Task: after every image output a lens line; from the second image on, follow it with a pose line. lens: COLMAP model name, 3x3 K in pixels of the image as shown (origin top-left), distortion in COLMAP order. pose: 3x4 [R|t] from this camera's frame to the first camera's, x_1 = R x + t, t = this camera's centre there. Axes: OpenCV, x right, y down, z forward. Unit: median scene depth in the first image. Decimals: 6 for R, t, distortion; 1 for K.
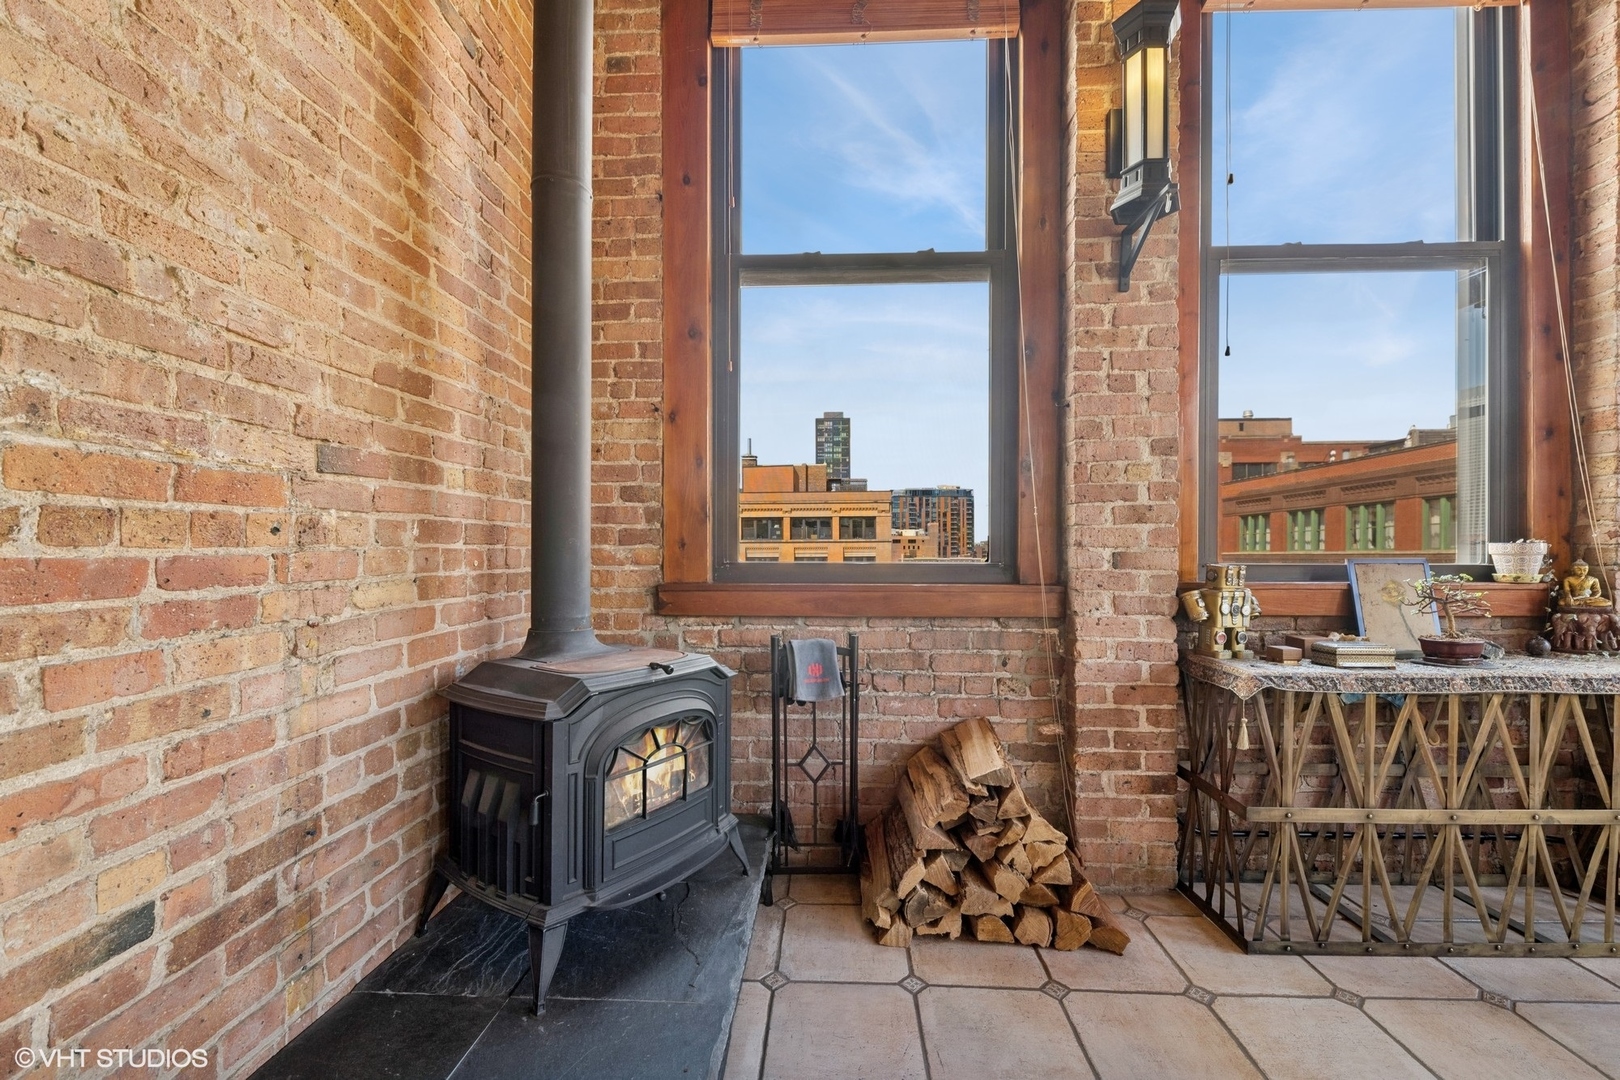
lens RADIAL K [[678.9, 0, 845.3], [0, 678.9, 547.7], [0, 0, 1]] dist [0.000009, -0.000388]
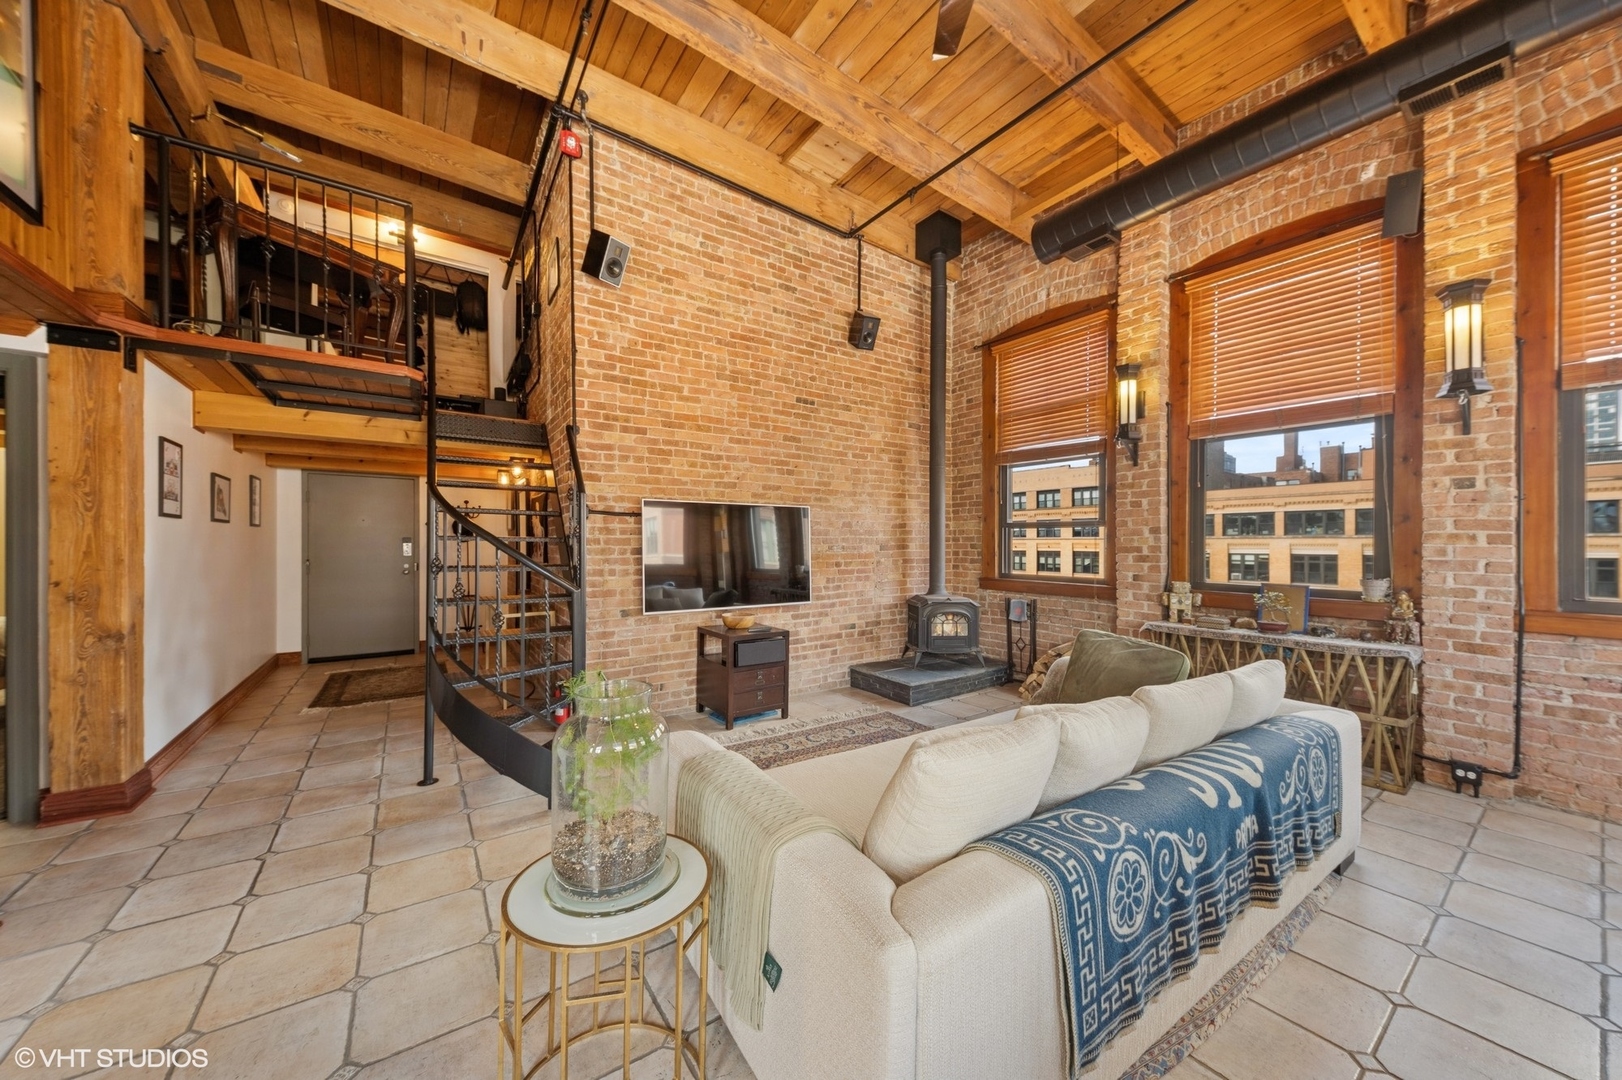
lens RADIAL K [[581.8, 0, 776.1], [0, 581.8, 530.6], [0, 0, 1]] dist [-0.001753, -0.002419]
pose [[0.565635, -0.013505, -0.824545, 1.818602], [-0.000148, 0.999864, -0.016477, -0.150130], [0.824656, 0.009442, 0.565556, -1.604595]]
